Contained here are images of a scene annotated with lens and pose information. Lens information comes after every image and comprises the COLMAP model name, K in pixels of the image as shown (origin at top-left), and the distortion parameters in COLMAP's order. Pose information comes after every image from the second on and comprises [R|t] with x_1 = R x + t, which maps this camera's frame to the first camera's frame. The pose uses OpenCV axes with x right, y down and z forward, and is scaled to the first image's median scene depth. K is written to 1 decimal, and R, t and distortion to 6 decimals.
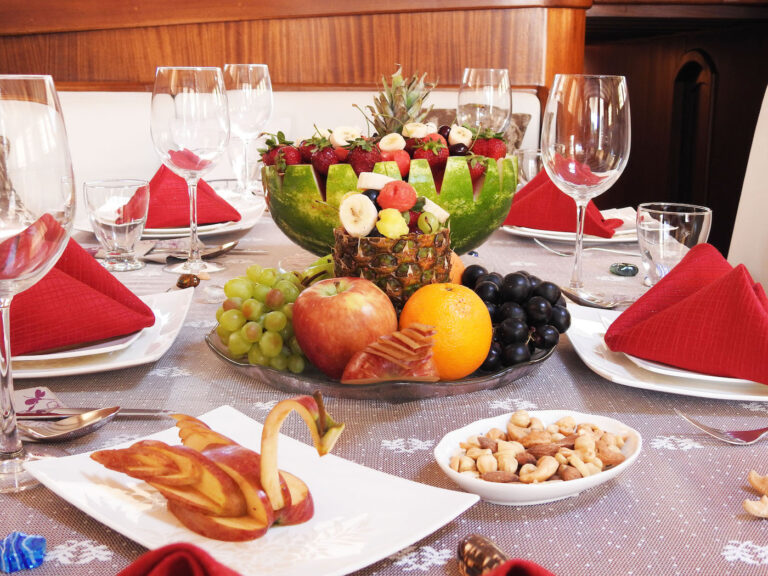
lens RADIAL K [[1037.0, 0, 384.3], [0, 1037.0, 286.5], [0, 0, 1]] dist [-0.020208, 0.000000]
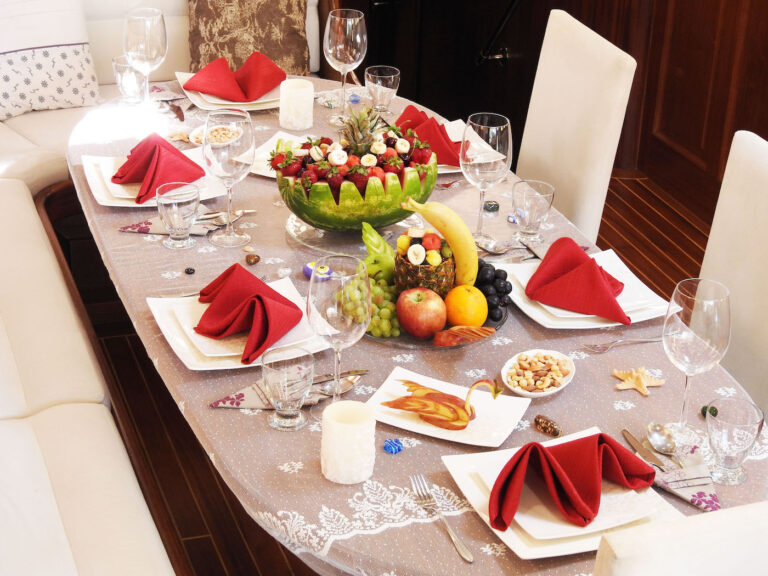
lens RADIAL K [[1568.1, 0, 384.0], [0, 1568.1, 288.5], [0, 0, 1]] dist [-0.003791, 0.000000]
pose [[0.940716, -0.130186, 0.313216, -1.064910], [0.044906, 0.963084, 0.265428, -0.830534], [-0.336208, -0.235627, 0.911835, -1.792397]]
